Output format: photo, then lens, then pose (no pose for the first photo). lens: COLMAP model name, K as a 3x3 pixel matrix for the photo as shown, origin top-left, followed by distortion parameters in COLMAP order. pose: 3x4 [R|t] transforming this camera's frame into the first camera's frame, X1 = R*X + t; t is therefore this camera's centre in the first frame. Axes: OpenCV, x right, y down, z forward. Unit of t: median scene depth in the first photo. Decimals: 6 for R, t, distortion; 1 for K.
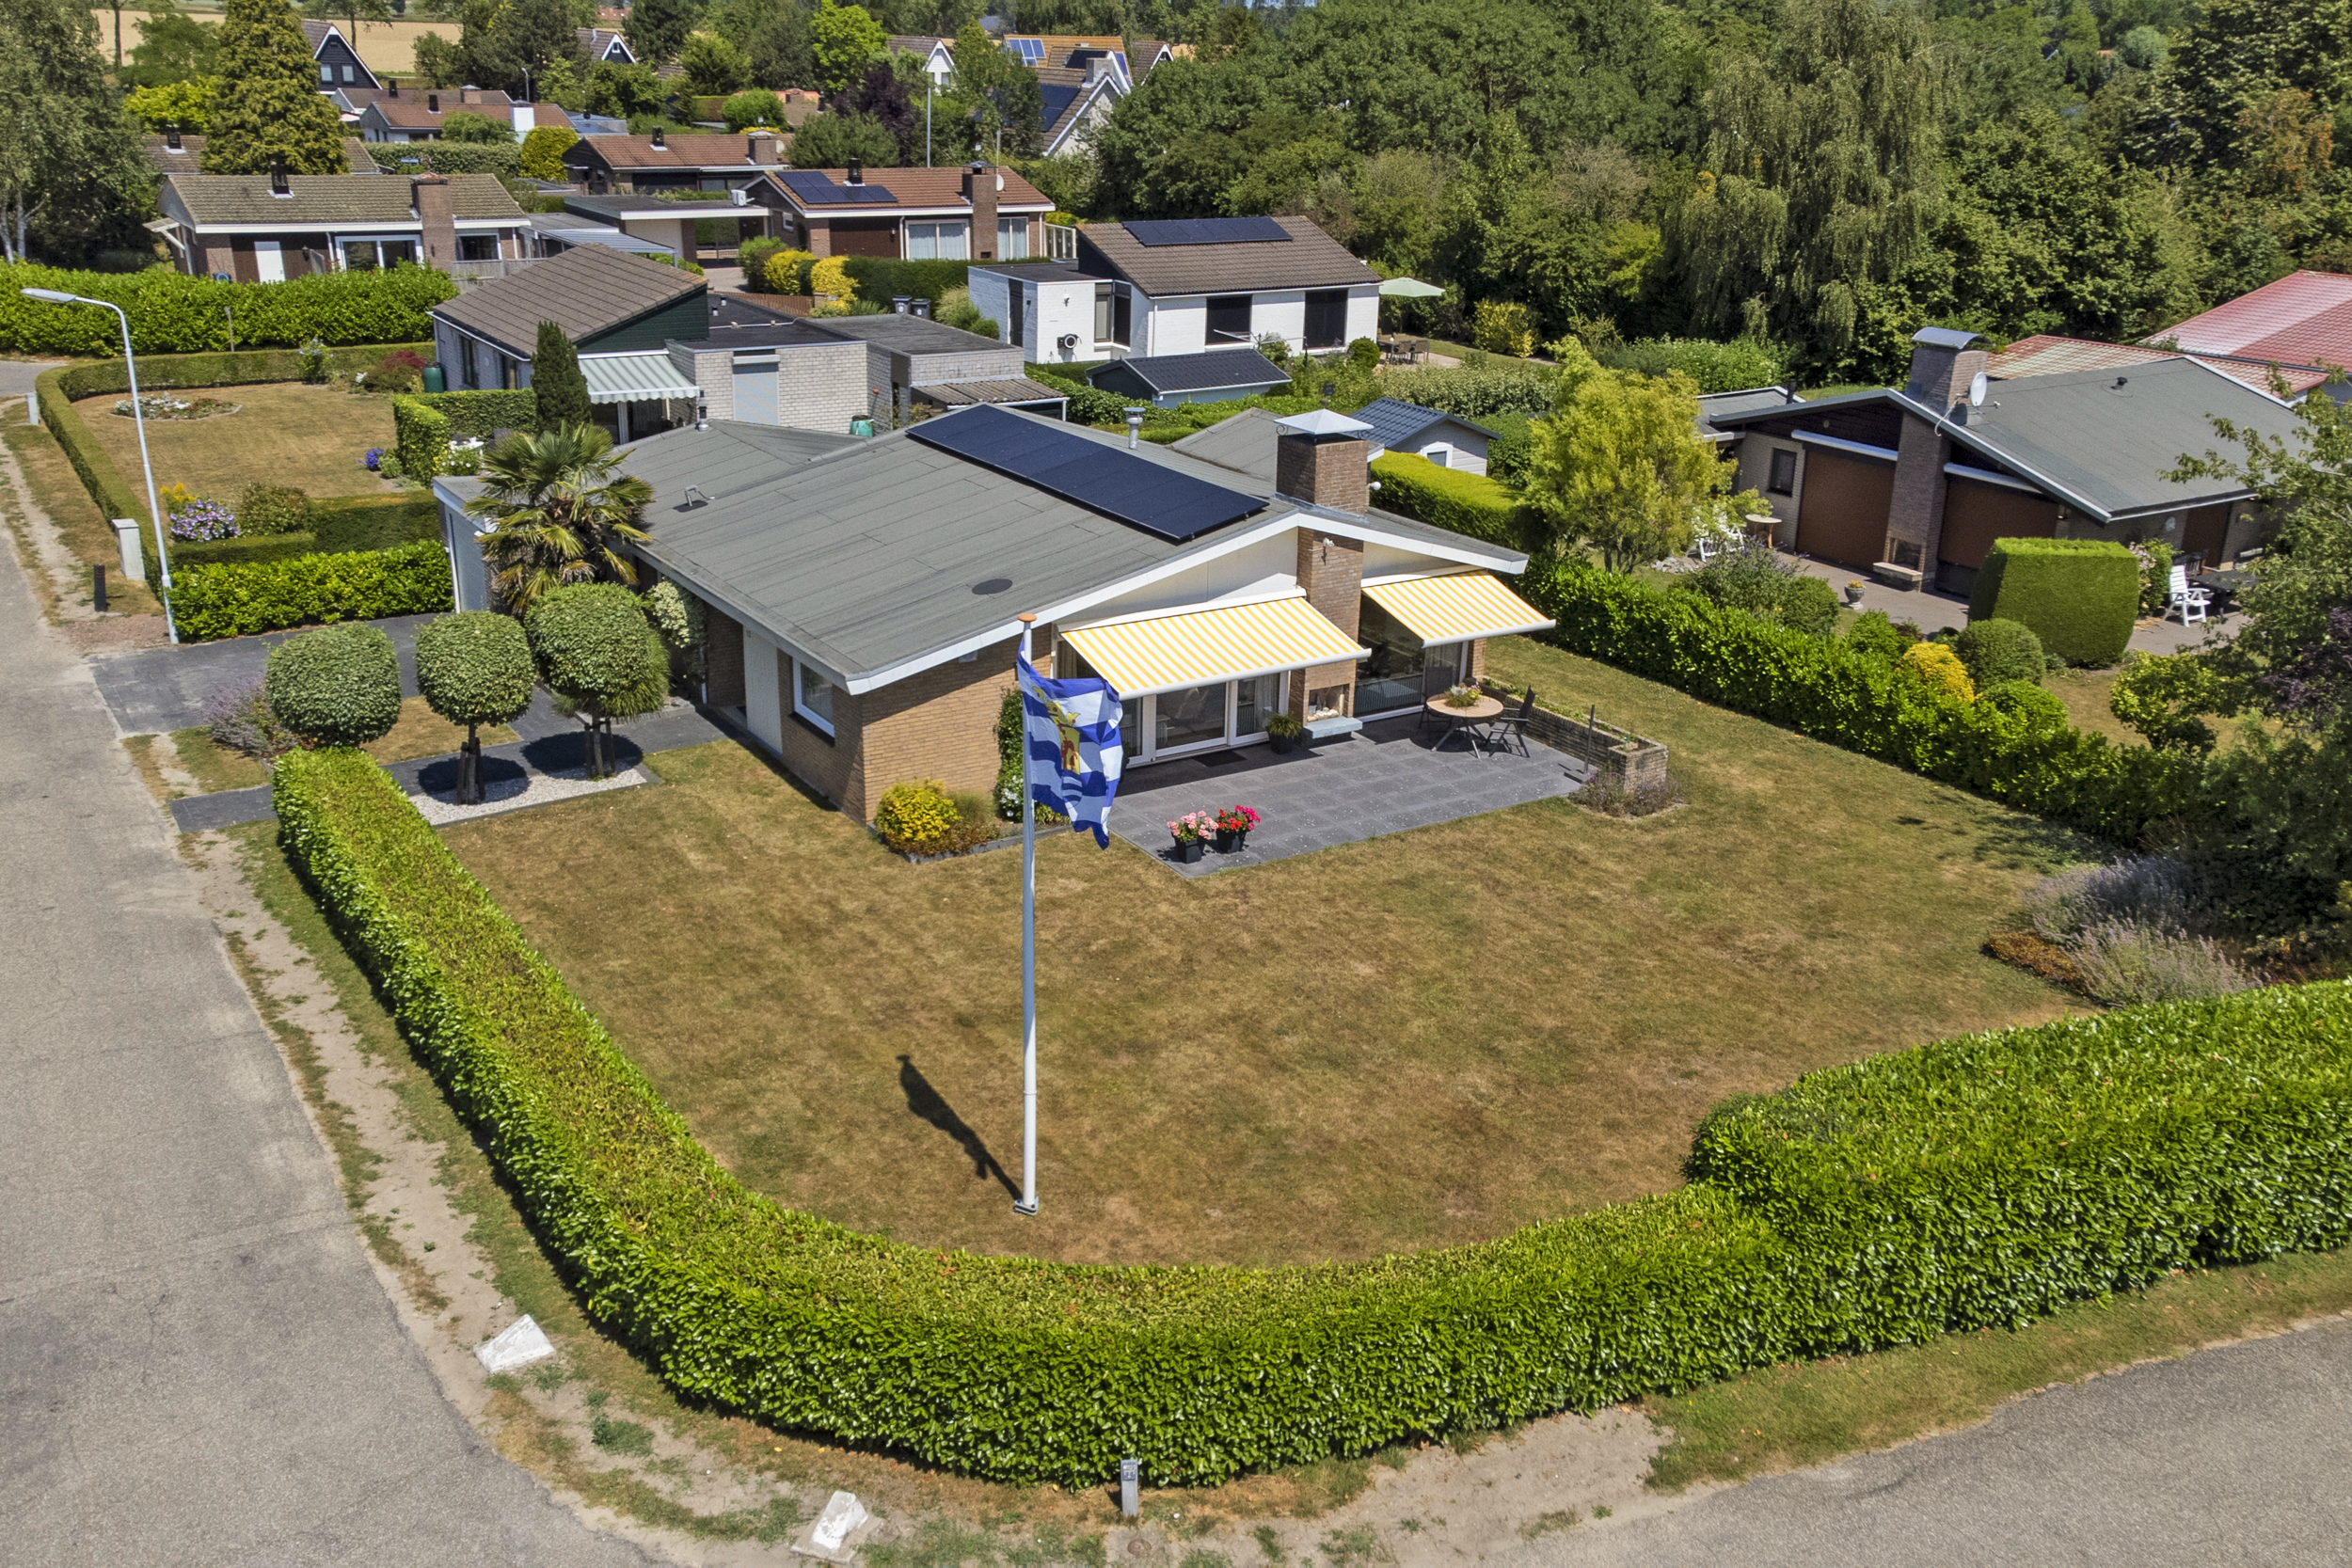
lens RADIAL K [[2023.2, 0, 1120.7], [0, 2023.2, 782.8], [0, 0, 1]] dist [0.041762, -0.004324]
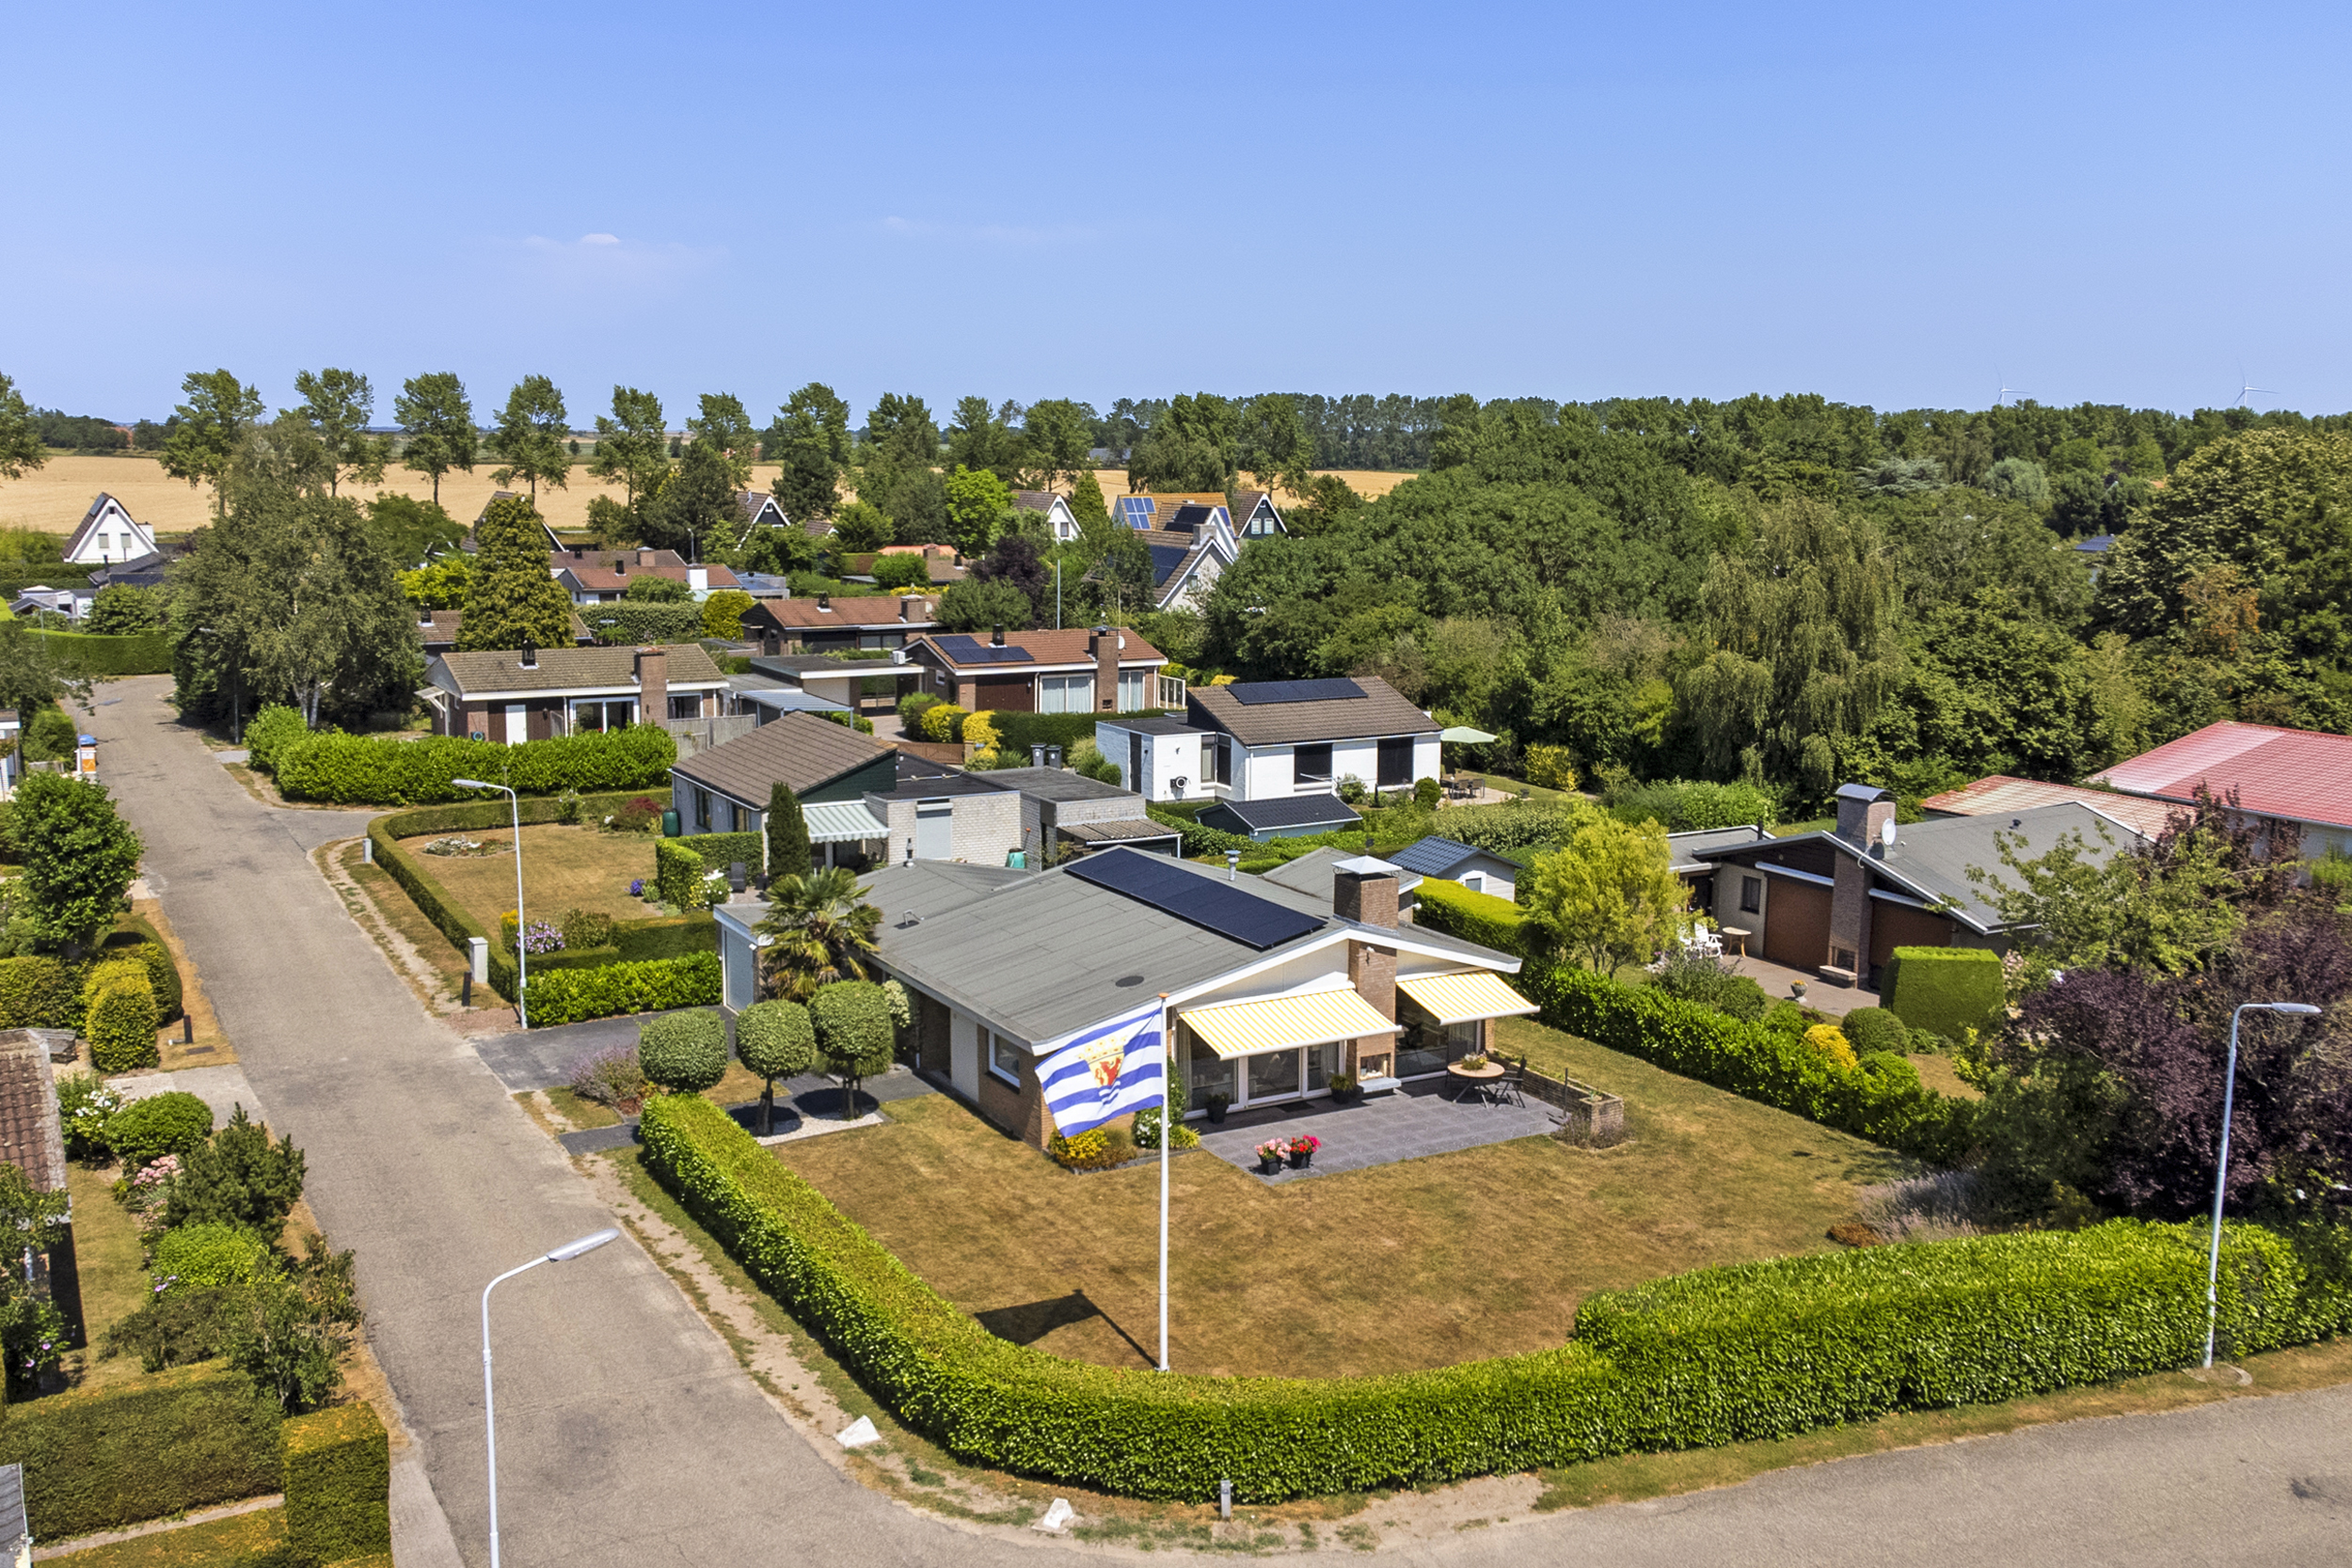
lens RADIAL K [[2107.7, 0, 1132.0], [0, 2107.7, 794.2], [0, 0, 1]] dist [0.098448, -0.242743]
pose [[0.998915, -0.006640, -0.046088, 0.006441], [-0.002206, 0.981919, -0.189287, 0.053824], [0.046512, 0.189184, 0.980840, -0.472634]]
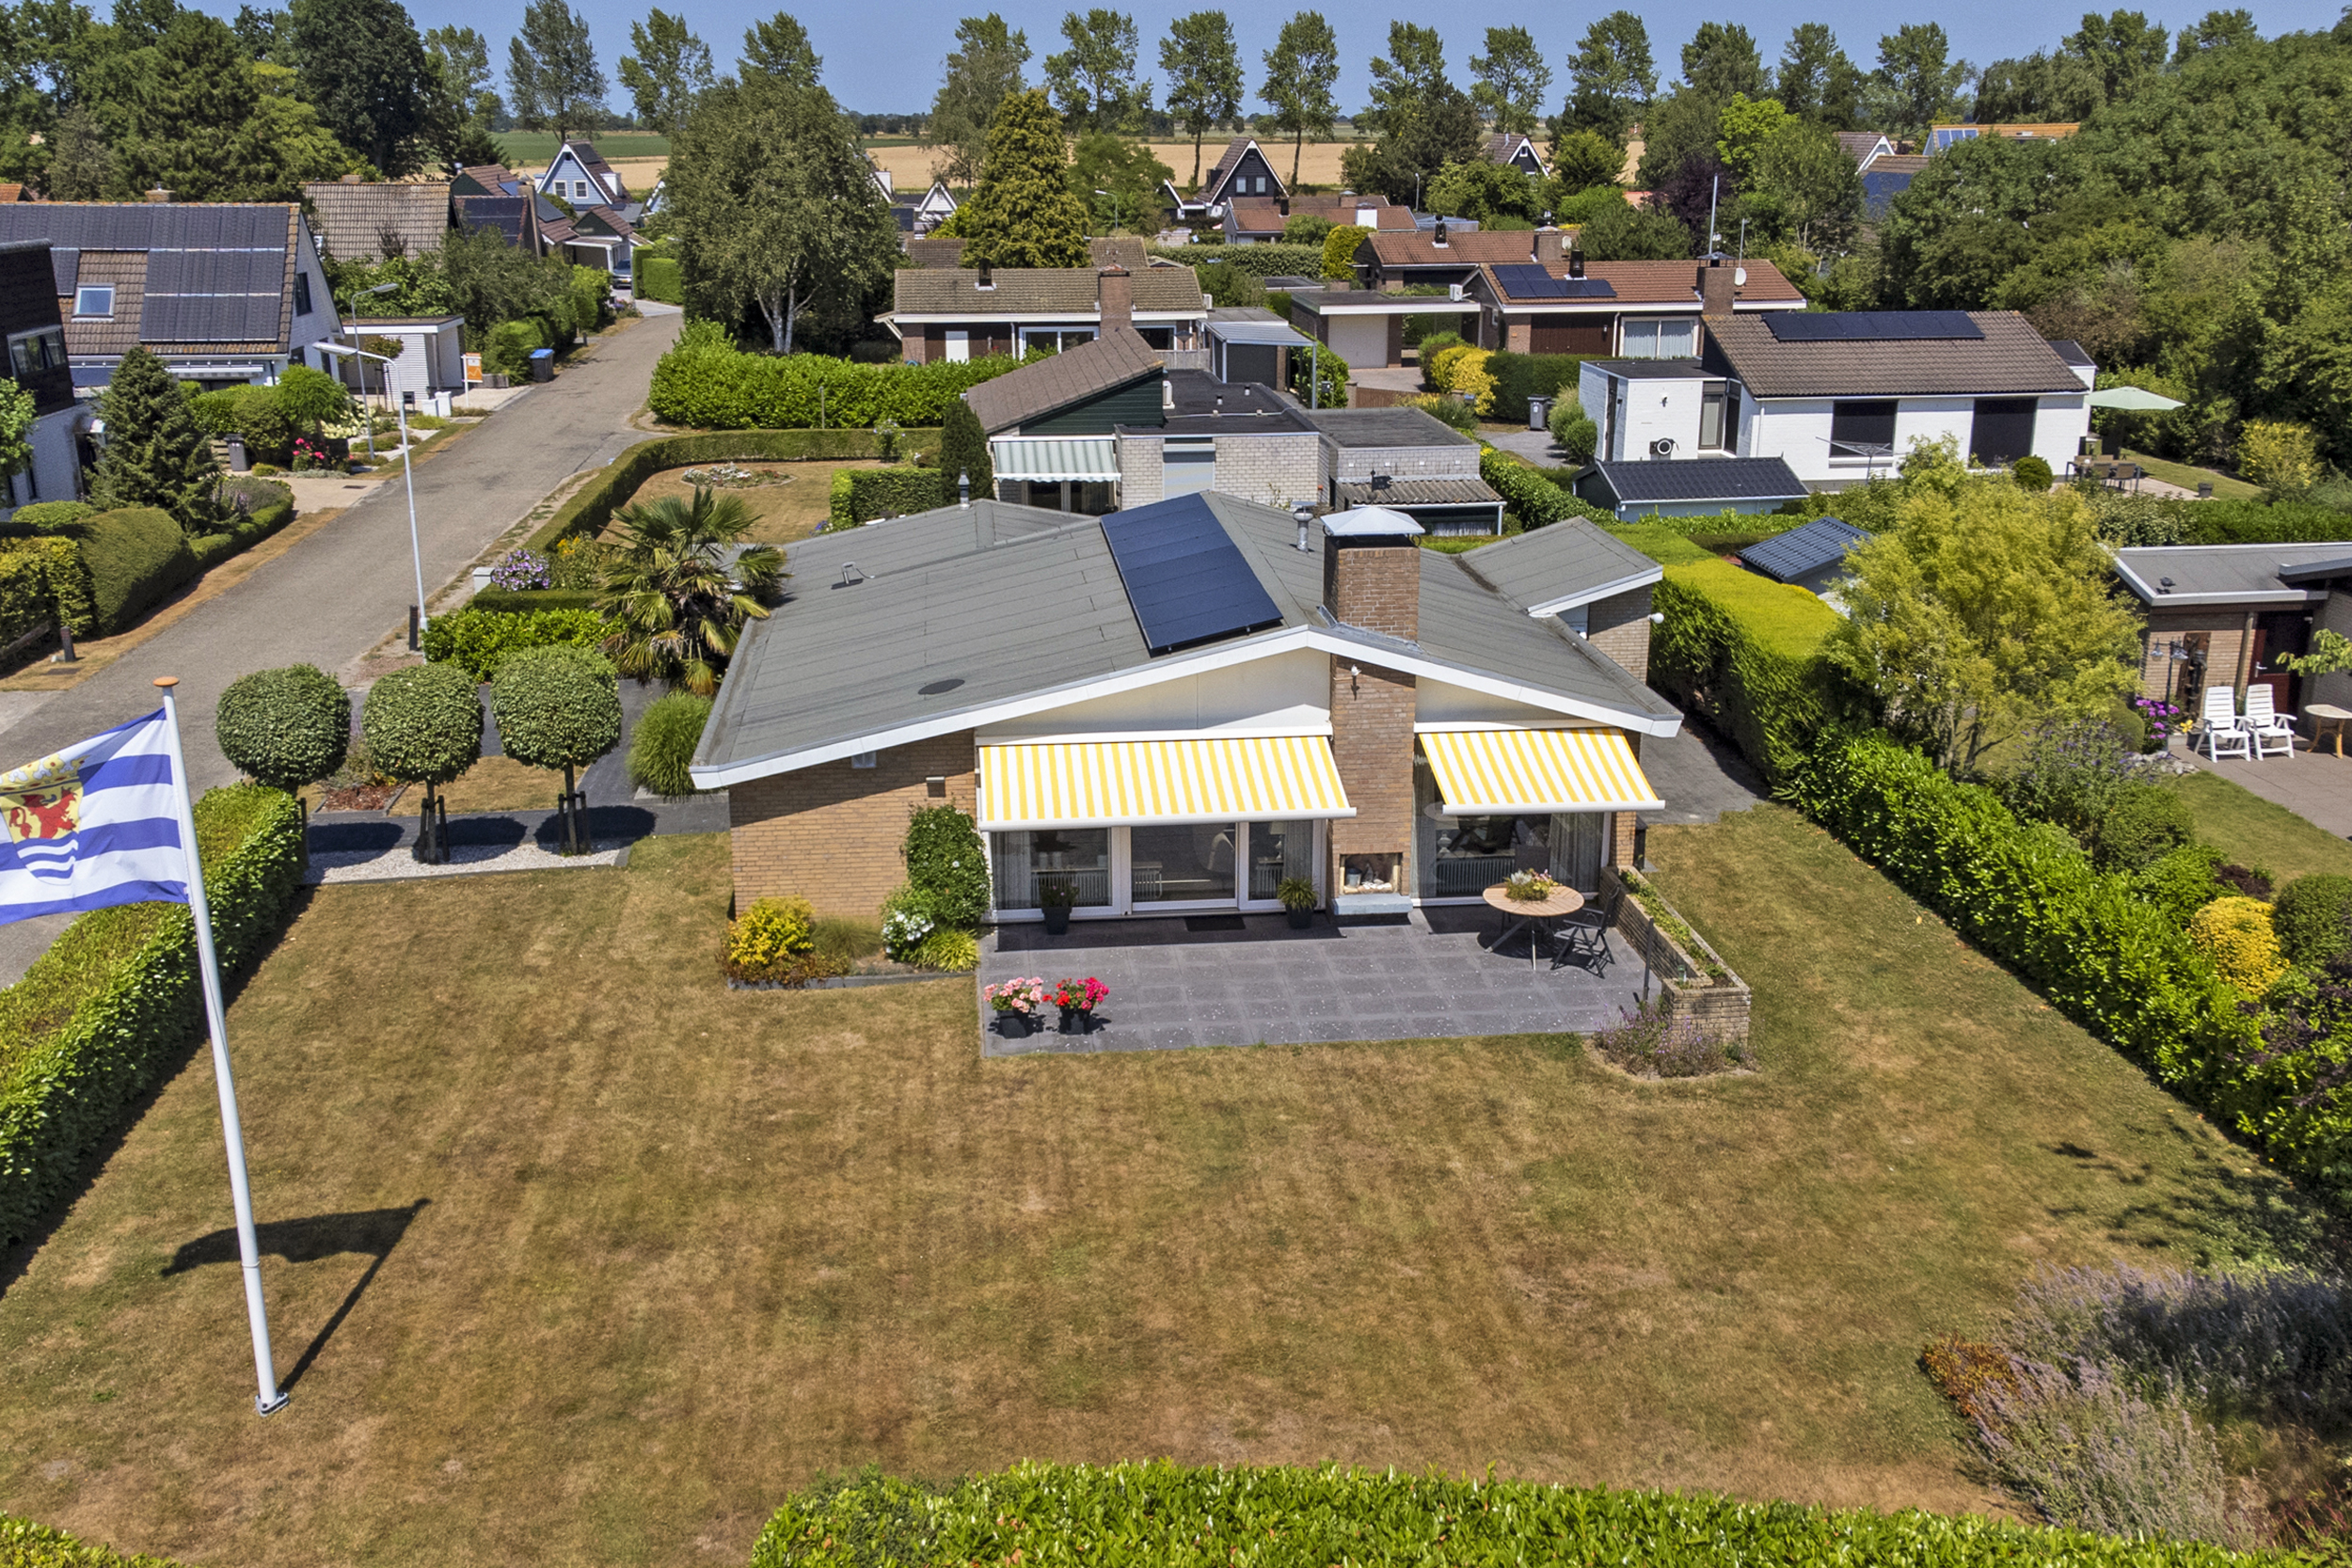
lens RADIAL K [[2117.7, 0, 1201.1], [0, 2117.7, 784.3], [0, 0, 1]] dist [0.030527, -0.014832]
pose [[0.895956, 0.105264, -0.431488, 0.428211], [-0.132196, 0.990680, -0.032814, -0.040994], [0.424013, 0.086441, 0.901522, 0.236993]]
